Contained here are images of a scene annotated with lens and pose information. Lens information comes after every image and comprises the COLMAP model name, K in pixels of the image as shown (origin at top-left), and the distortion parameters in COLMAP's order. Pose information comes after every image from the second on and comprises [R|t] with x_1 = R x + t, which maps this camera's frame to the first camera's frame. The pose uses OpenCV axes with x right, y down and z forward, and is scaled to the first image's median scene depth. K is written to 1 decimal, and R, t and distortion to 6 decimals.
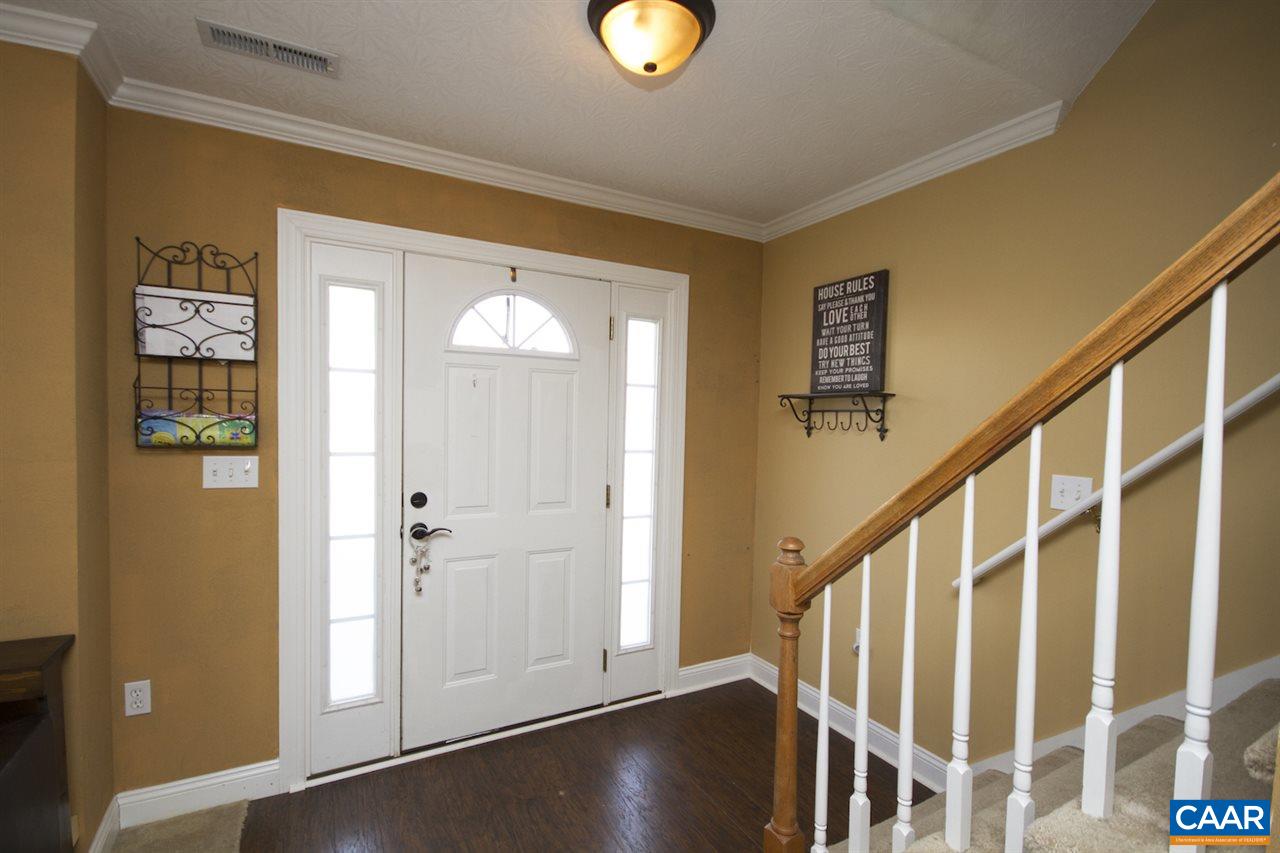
lens RADIAL K [[588.2, 0, 641.6], [0, 588.2, 439.0], [0, 0, 1]] dist [-0.000289, -0.000683]
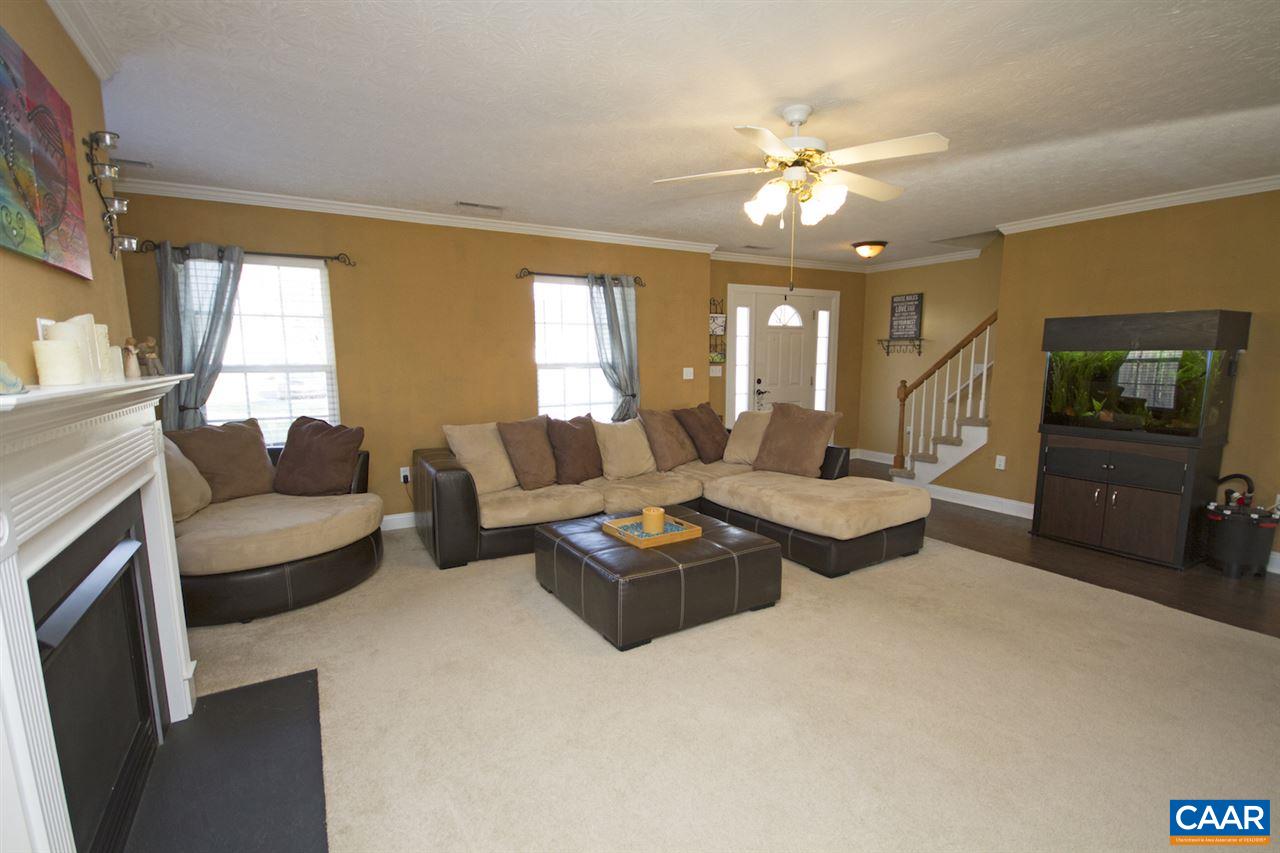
lens RADIAL K [[588.2, 0, 640.6], [0, 588.2, 451.3], [0, 0, 1]] dist [-0.000289, -0.000683]
pose [[0.999266, -0.032715, 0.019914, -0.969617], [0.029944, 0.991530, 0.126376, 0.059174], [-0.023880, -0.125687, 0.991783, -1.770713]]
